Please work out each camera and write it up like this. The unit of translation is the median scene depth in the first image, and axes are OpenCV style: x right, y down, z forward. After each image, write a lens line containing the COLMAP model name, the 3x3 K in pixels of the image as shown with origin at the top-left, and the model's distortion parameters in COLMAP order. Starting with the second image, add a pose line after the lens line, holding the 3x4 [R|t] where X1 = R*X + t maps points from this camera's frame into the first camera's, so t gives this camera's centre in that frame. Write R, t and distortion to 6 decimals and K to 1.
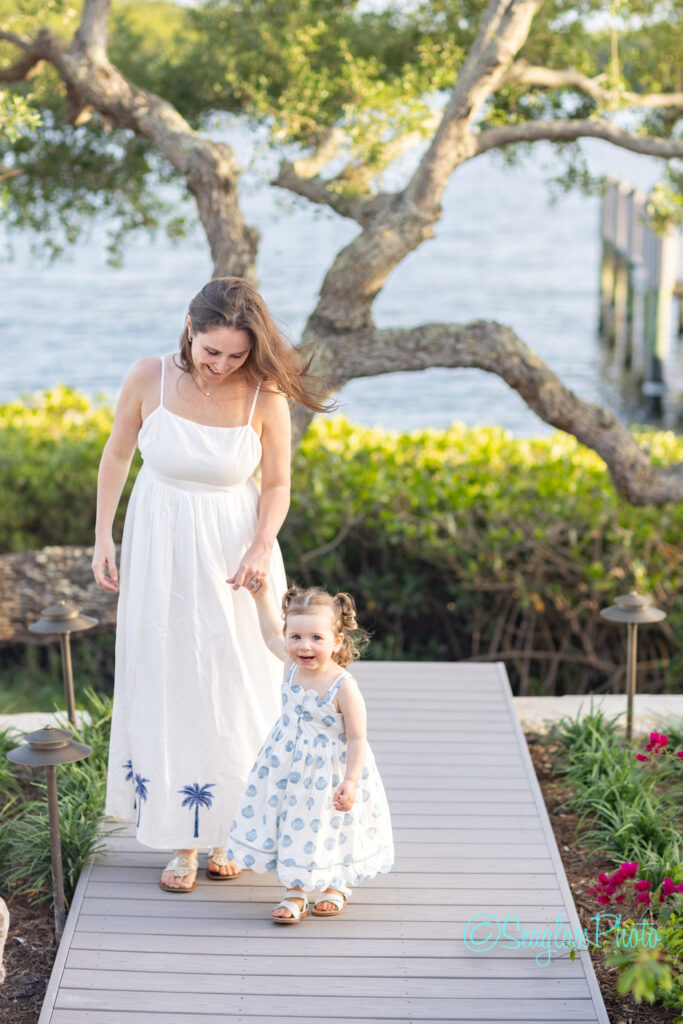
lens RADIAL K [[3989.4, 0, 341.5], [0, 3989.4, 512.0], [0, 0, 1]] dist [0.231109, -22.695675]
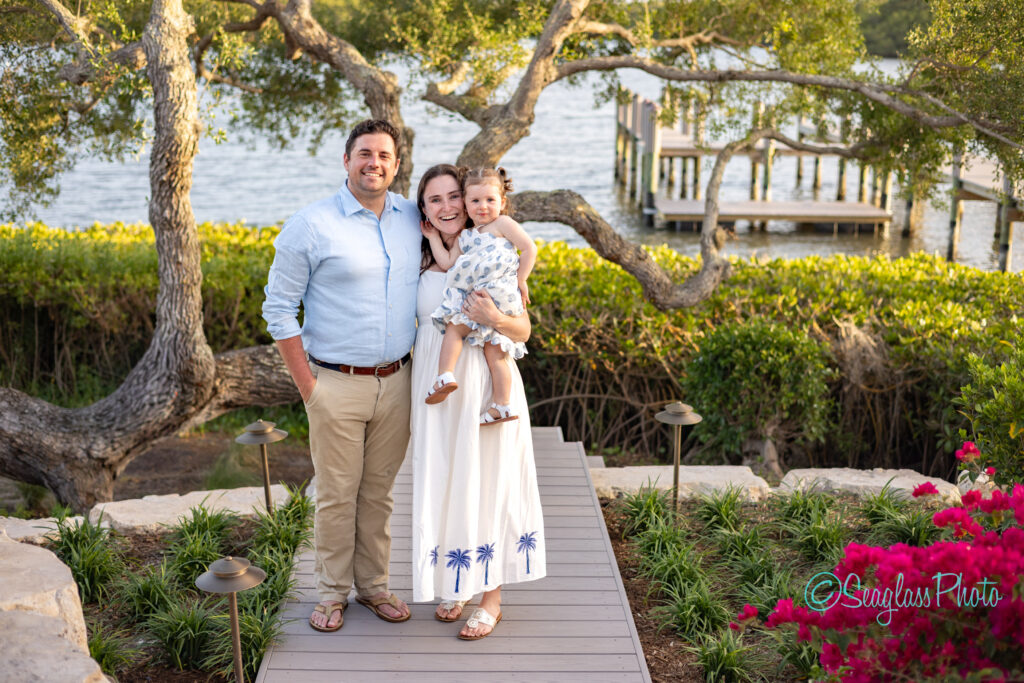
lens RADIAL K [[1462.2, 0, 512.0], [0, 1462.2, 341.5], [0, 0, 1]] dist [-0.091370, -0.008212]
pose [[0.999672, -0.006279, 0.024813, 0.002594], [0.003963, 0.995724, 0.092295, -0.040952], [-0.025286, -0.092166, 0.995423, 0.434339]]
